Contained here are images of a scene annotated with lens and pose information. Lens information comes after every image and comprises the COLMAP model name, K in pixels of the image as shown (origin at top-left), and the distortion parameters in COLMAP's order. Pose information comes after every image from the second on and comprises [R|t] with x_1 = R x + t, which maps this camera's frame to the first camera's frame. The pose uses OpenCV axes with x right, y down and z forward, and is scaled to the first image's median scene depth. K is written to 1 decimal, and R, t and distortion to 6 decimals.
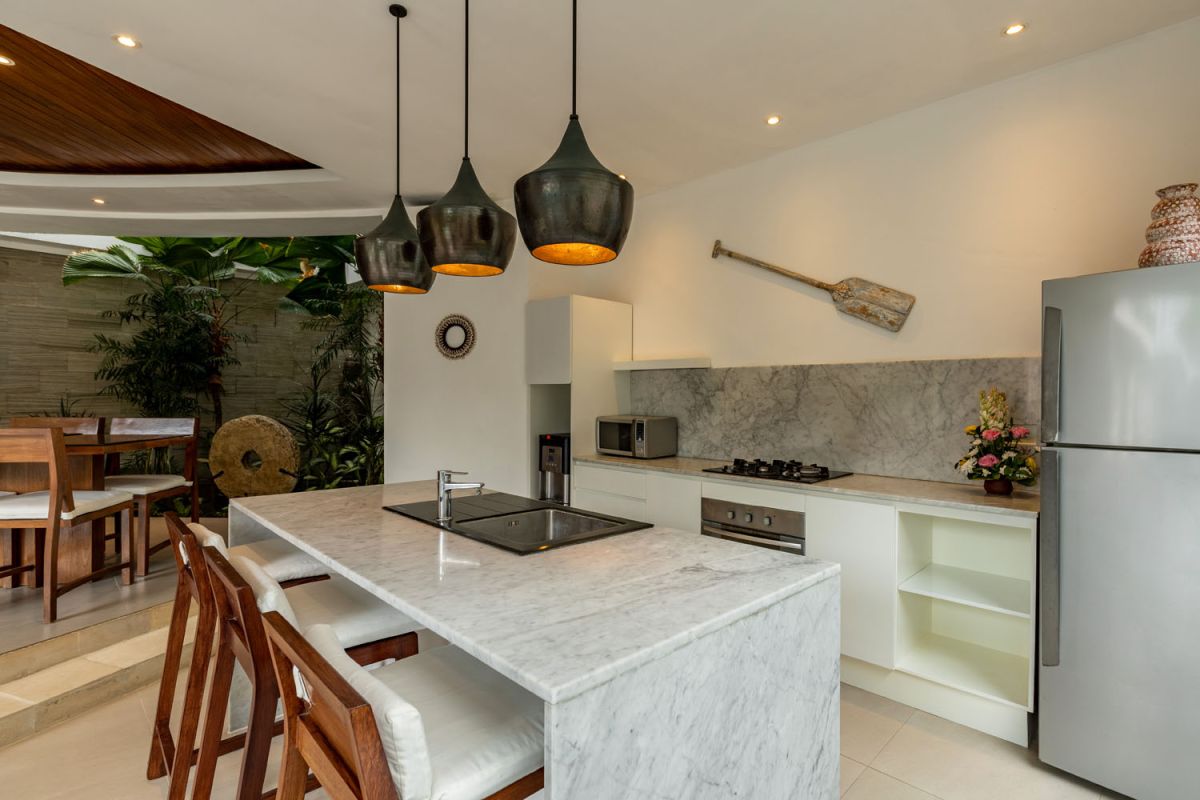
lens RADIAL K [[574.4, 0, 613.3], [0, 574.4, 399.3], [0, 0, 1]] dist [-0.003417, 0.000828]
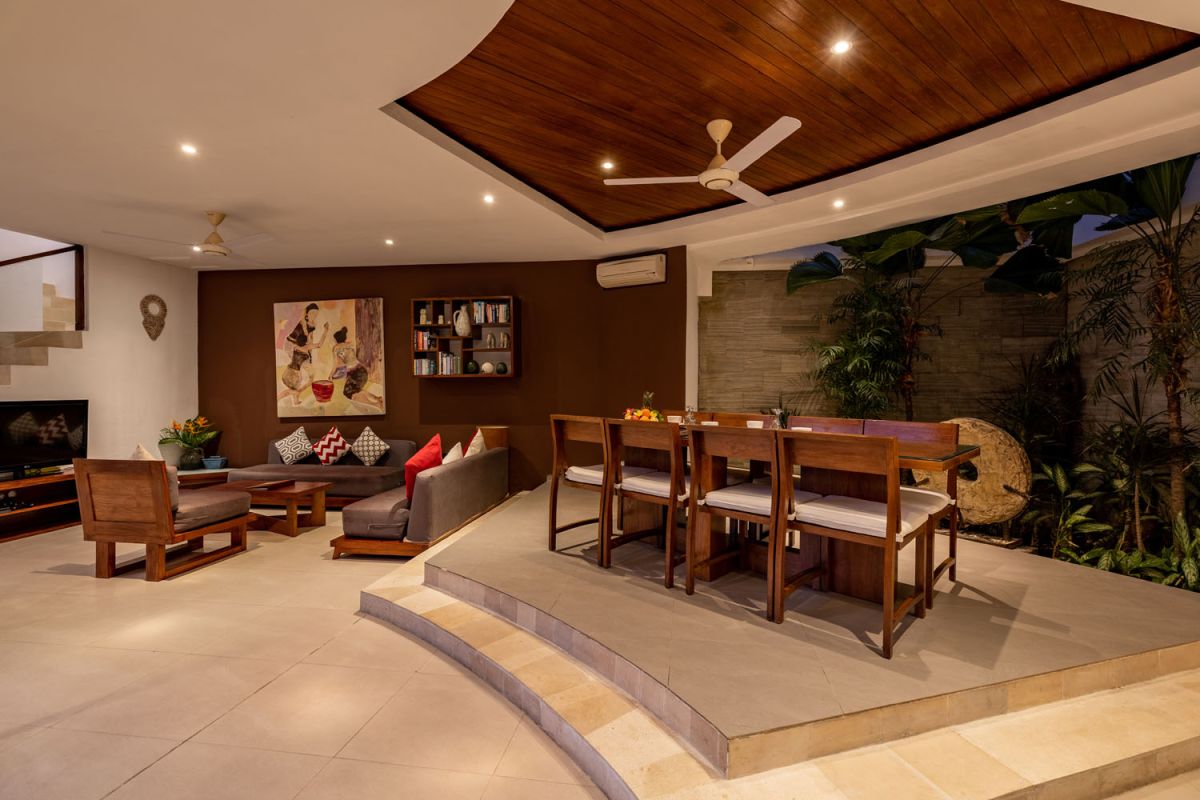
lens RADIAL K [[547.9, 0, 607.9], [0, 547.9, 395.5], [0, 0, 1]] dist [0.006213, -0.000917]
pose [[0.599402, 0.010769, -0.800375, -0.387351], [-0.005925, 0.999942, 0.009016, -0.013959], [0.800426, -0.000662, 0.599431, 0.097629]]
